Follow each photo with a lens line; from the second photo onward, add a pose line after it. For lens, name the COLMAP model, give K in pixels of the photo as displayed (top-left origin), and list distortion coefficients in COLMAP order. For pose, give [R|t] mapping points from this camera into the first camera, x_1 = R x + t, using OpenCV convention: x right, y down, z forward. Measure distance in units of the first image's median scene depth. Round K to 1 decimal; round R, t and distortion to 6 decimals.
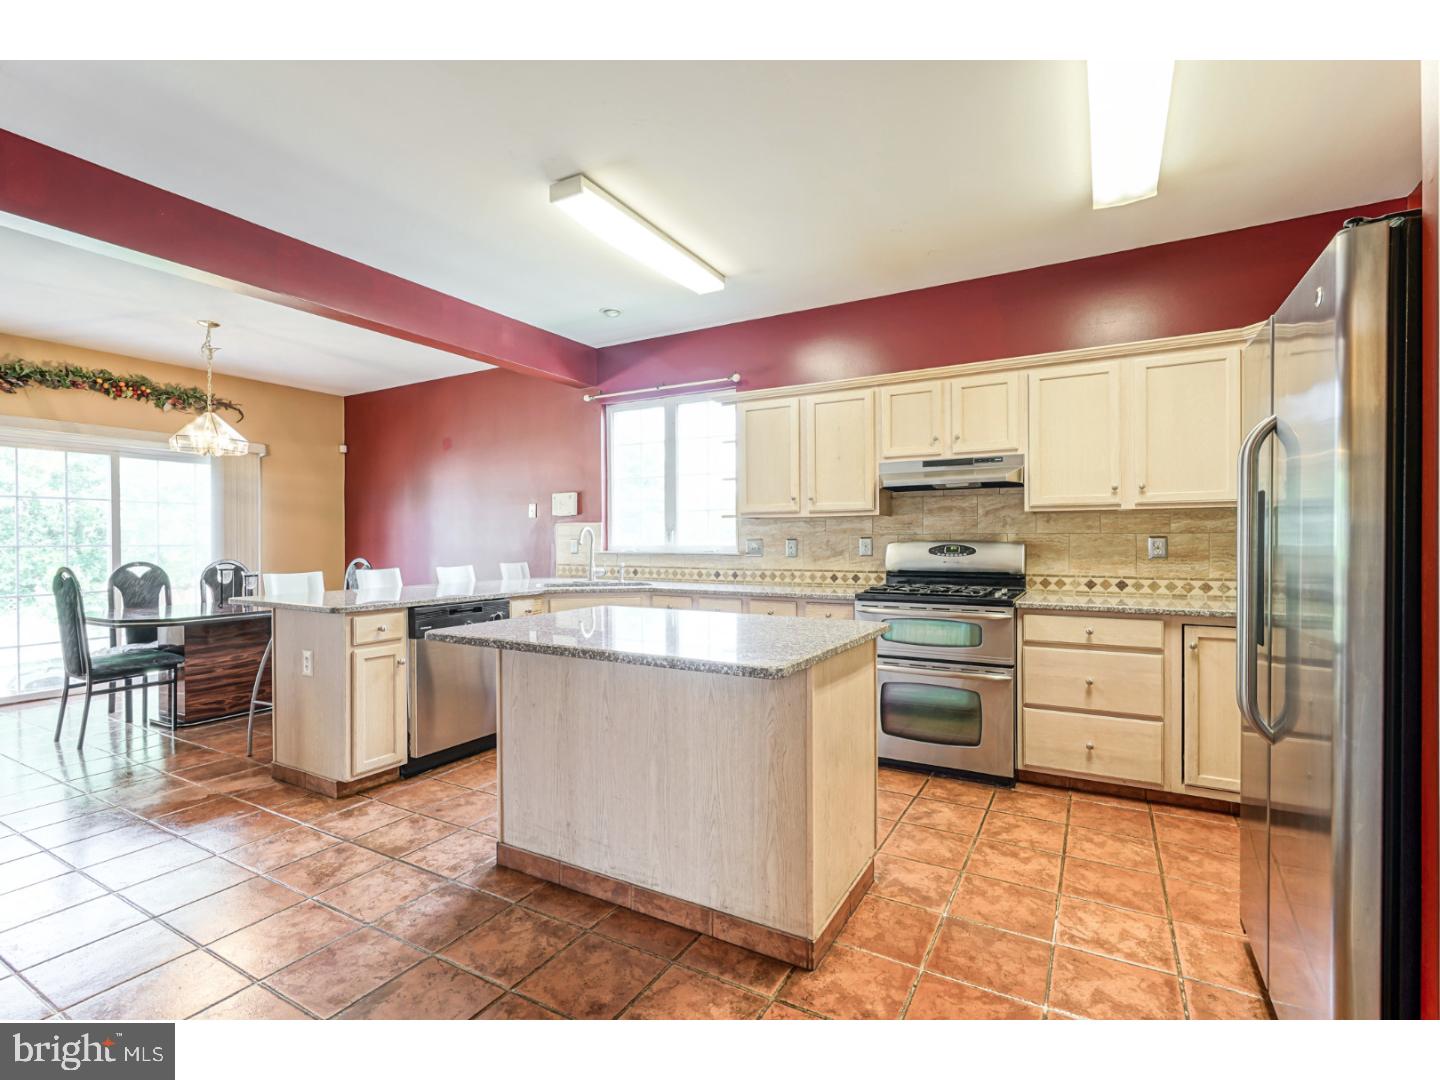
lens RADIAL K [[663.2, 0, 697.5], [0, 663.2, 543.7], [0, 0, 1]] dist [-0.003773, 0.000035]
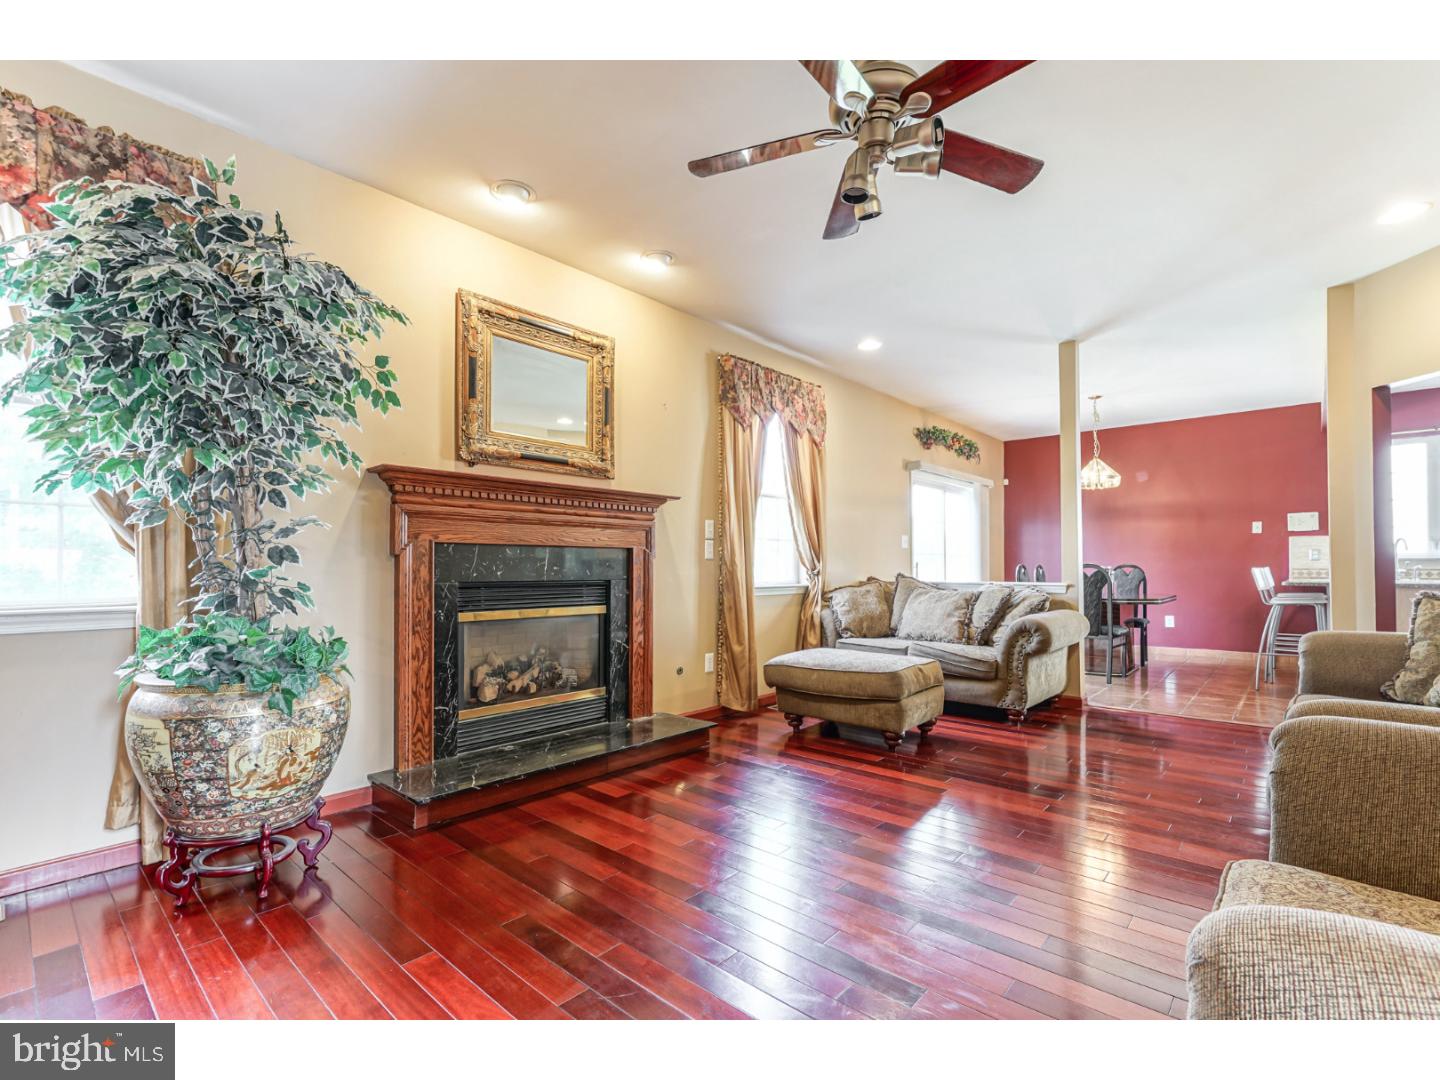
lens RADIAL K [[652.2, 0, 716.2], [0, 652.2, 553.3], [0, 0, 1]] dist [-0.002992, 0.001420]
pose [[0.981135, -0.001410, -0.193321, -1.493720], [-0.003536, 0.999675, -0.025236, 0.051503], [0.193294, 0.025443, 0.980811, -0.617430]]
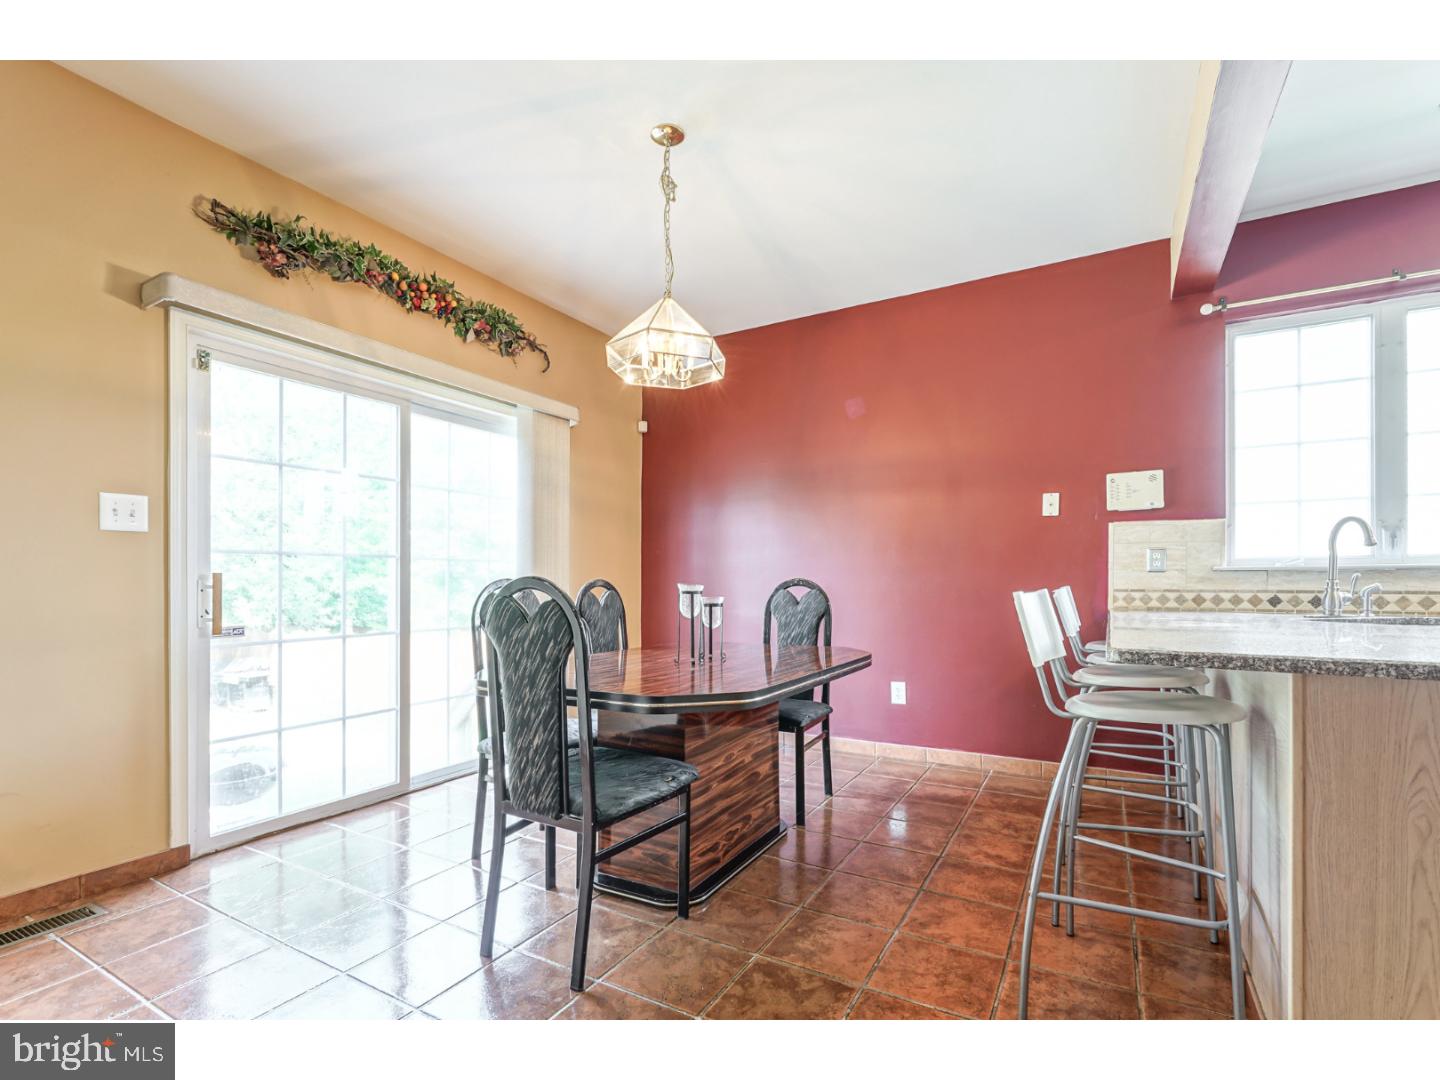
lens RADIAL K [[670.8, 0, 693.9], [0, 670.8, 579.4], [0, 0, 1]] dist [0.000268, 0.000518]
pose [[0.999950, 0.001946, -0.009798, -0.840308], [-0.002077, 0.999908, -0.013397, 0.043320], [0.009771, 0.013417, 0.999862, 0.539426]]
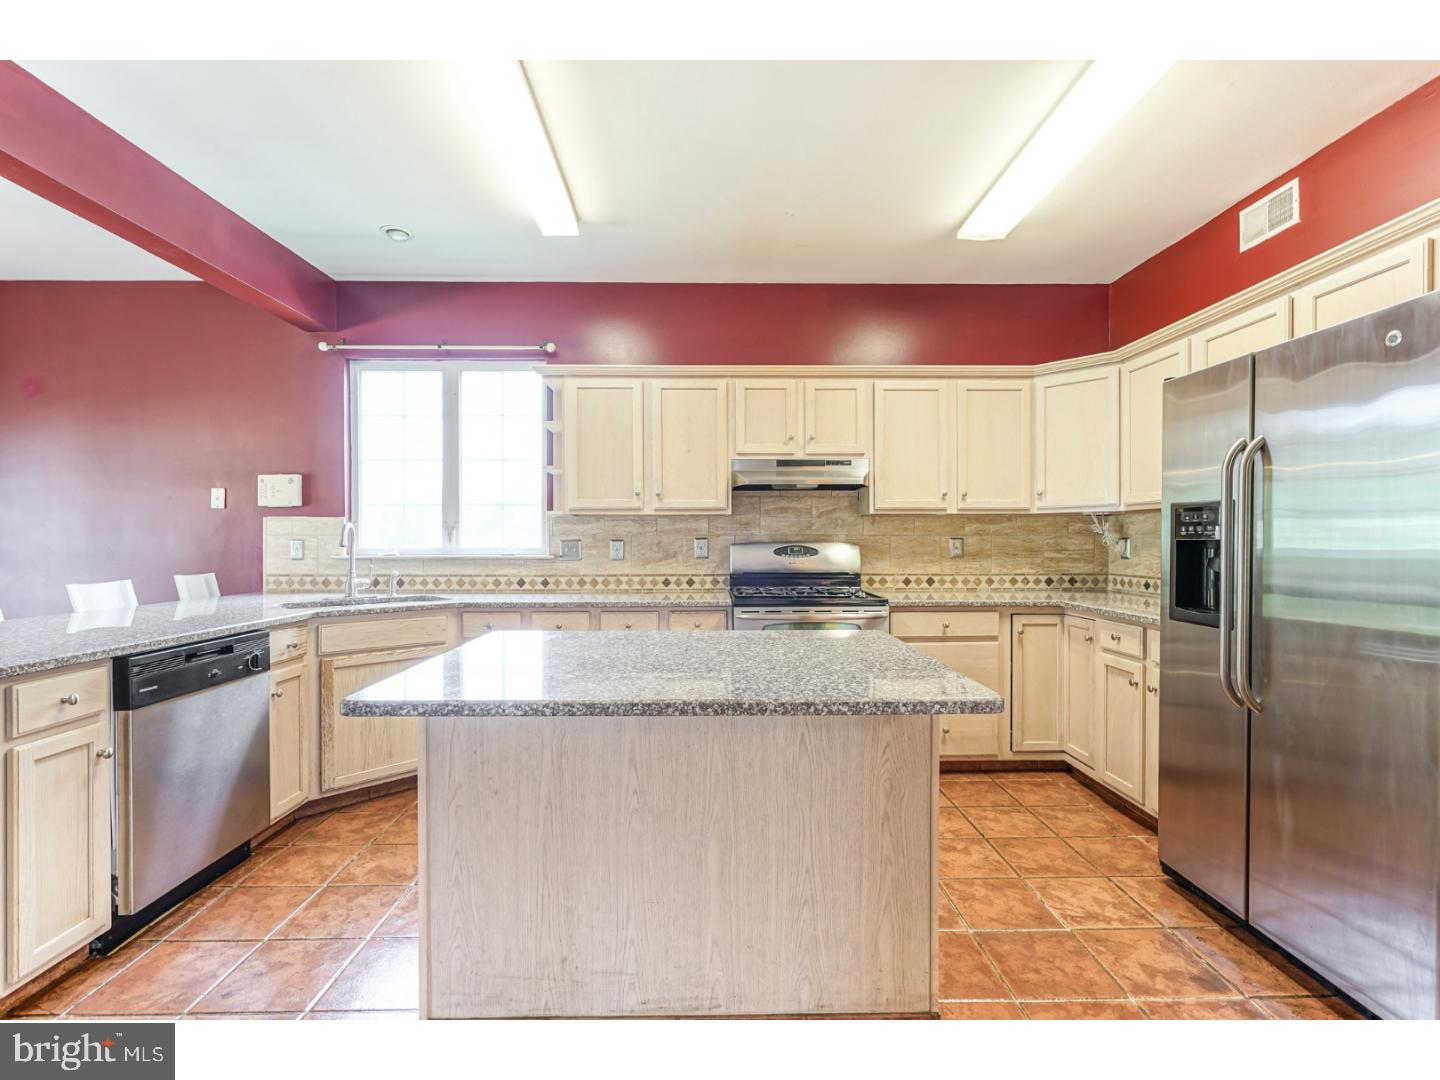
lens RADIAL K [[675.2, 0, 706.1], [0, 675.2, 544.8], [0, 0, 1]] dist [-0.004096, 0.000419]
pose [[0.856923, -0.001647, 0.515441, -0.255333], [0.002061, 0.999998, -0.000232, 0.000127], [-0.515440, 0.001261, 0.856925, 0.201389]]
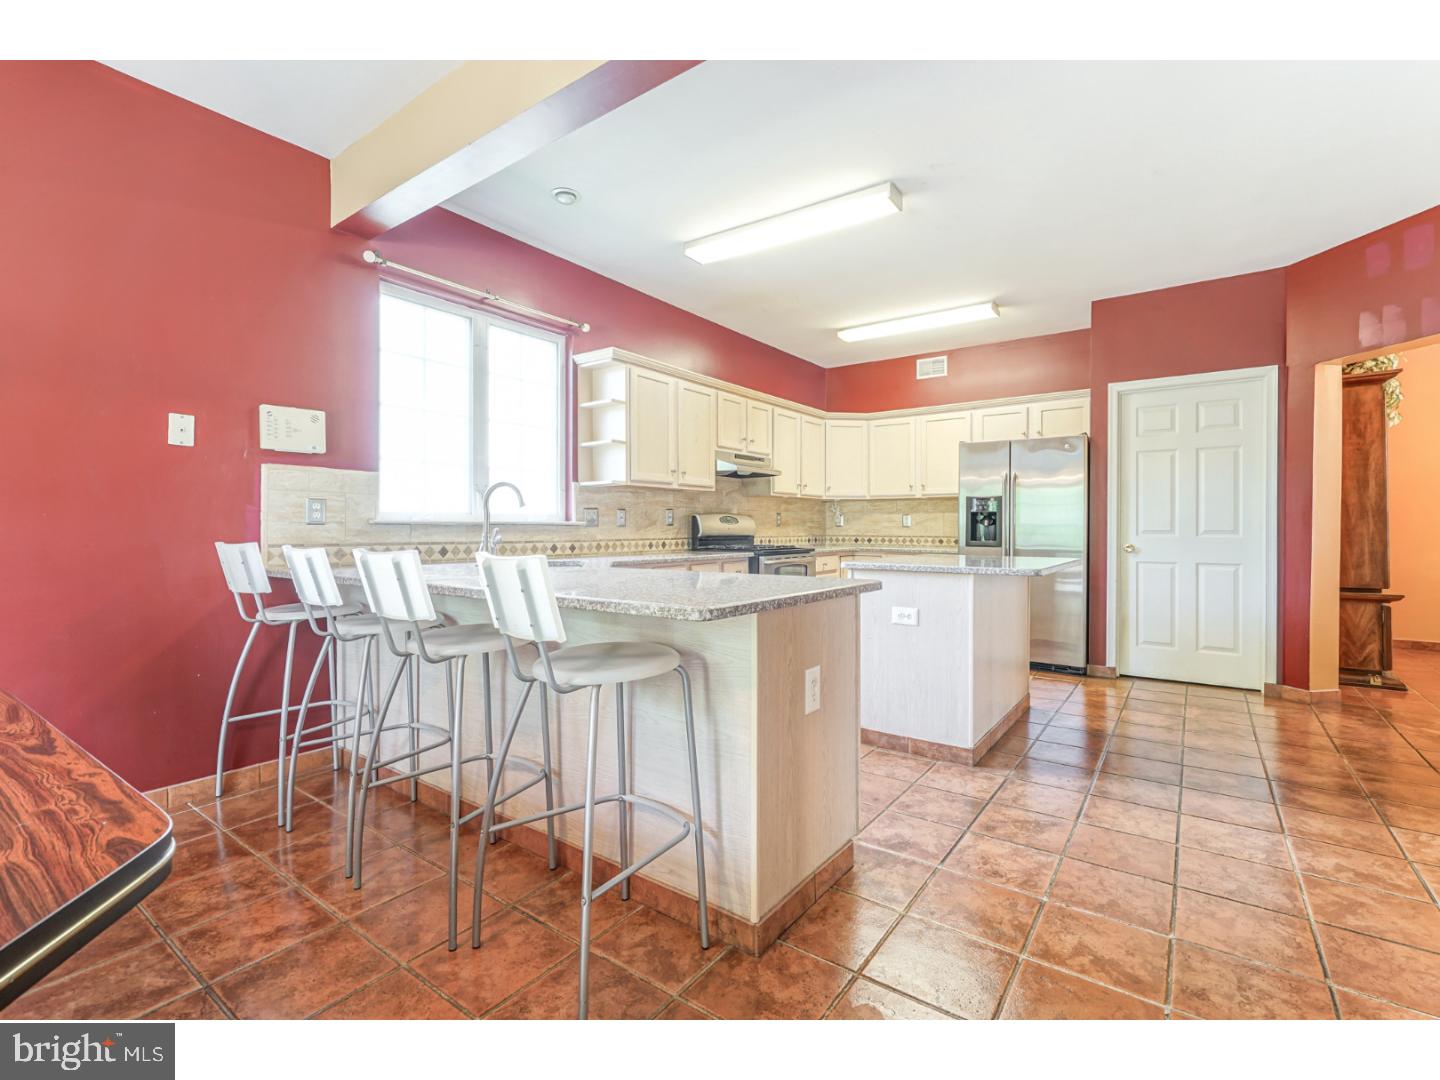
lens RADIAL K [[659.7, 0, 777.3], [0, 659.7, 533.3], [0, 0, 1]] dist [-0.000758, 0.000402]
pose [[0.053117, -0.006877, 0.998565, -0.985128], [0.004662, 0.999967, 0.006639, 0.028911], [-0.998577, 0.004302, 0.053148, 0.832300]]
